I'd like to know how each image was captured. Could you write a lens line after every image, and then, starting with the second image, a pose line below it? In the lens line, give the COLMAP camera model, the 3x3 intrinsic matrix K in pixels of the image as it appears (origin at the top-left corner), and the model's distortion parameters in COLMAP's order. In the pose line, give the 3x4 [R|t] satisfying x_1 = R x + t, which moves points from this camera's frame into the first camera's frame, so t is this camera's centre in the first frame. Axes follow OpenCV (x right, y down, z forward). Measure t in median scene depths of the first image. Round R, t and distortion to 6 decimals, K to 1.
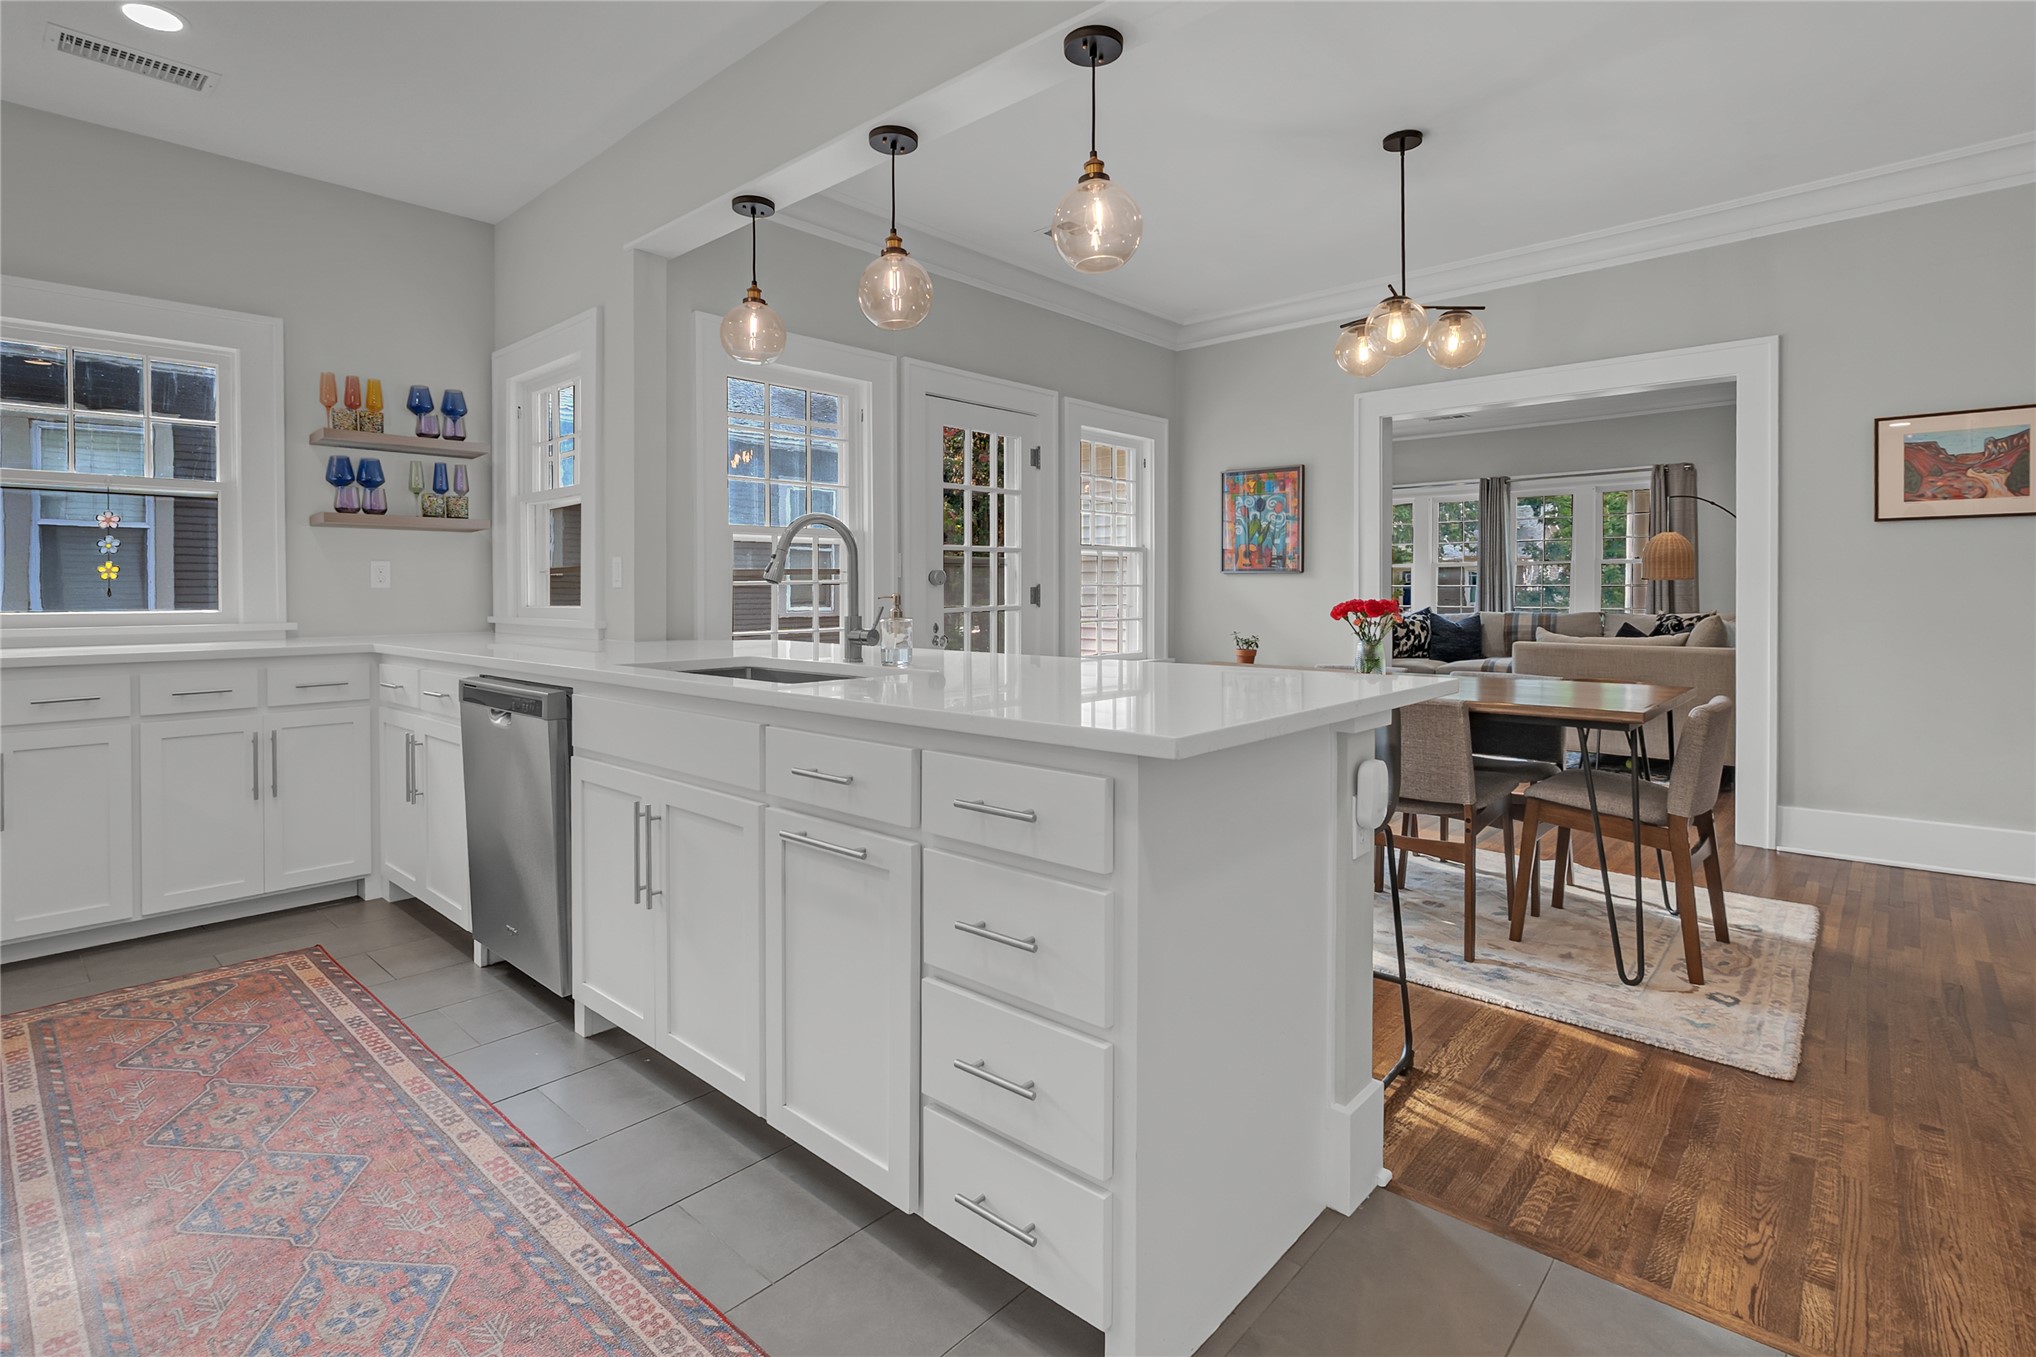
lens RADIAL K [[997.6, 0, 1009.1], [0, 997.6, 587.9], [0, 0, 1]] dist [-0.001730, -0.000677]
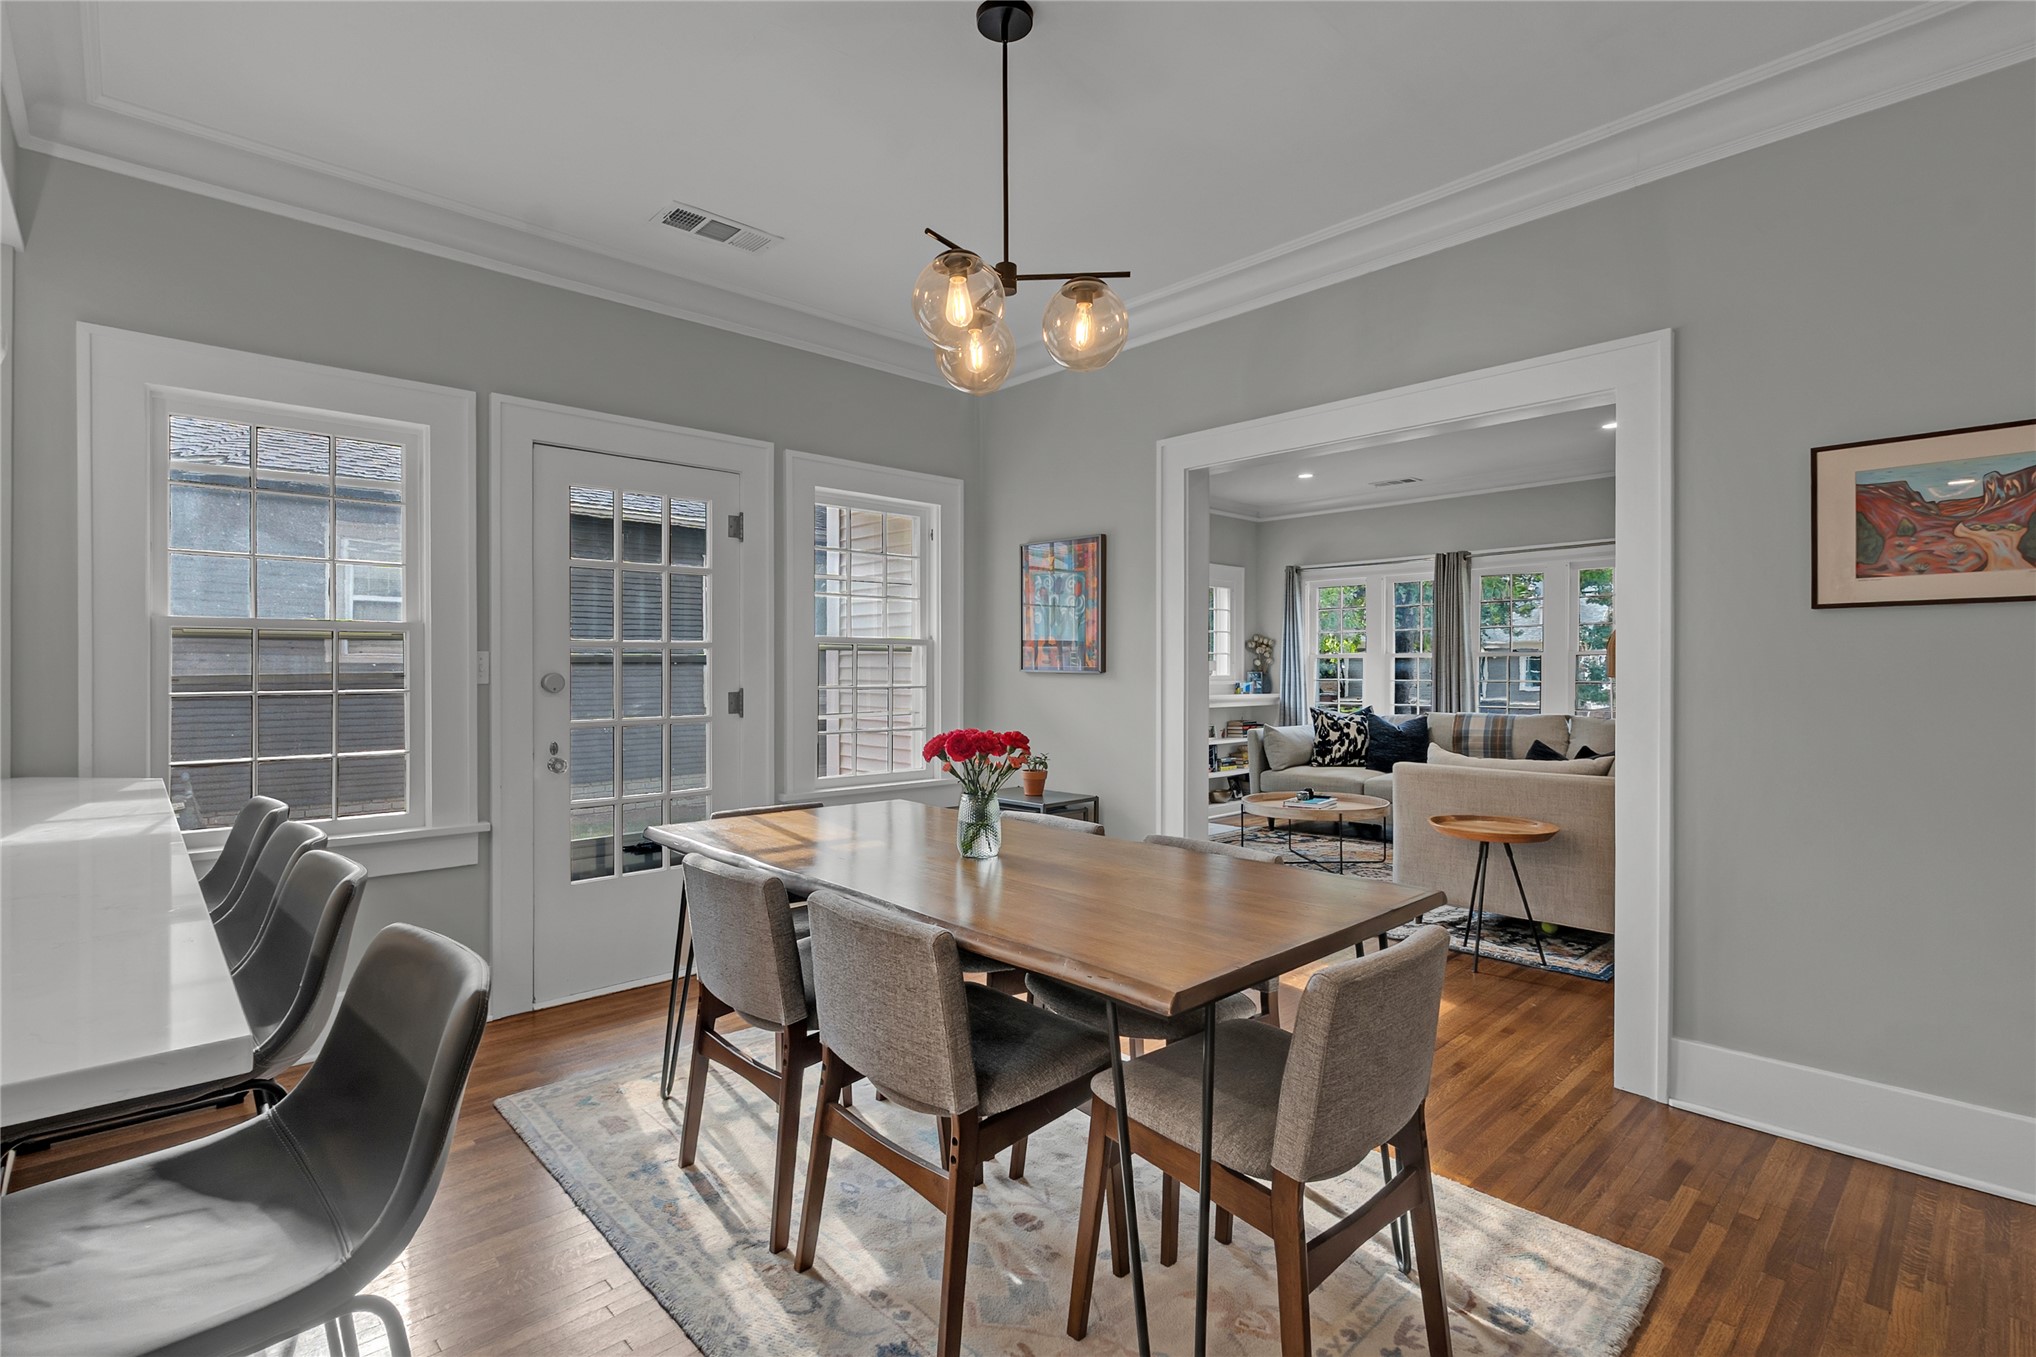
lens RADIAL K [[971.2, 0, 1021.1], [0, 971.2, 662.2], [0, 0, 1]] dist [-0.004769, -0.000601]
pose [[0.997191, 0.002287, -0.074868, 0.557453], [-0.002695, 0.999982, -0.005338, -0.037823], [0.074854, 0.005524, 0.997179, 0.466429]]
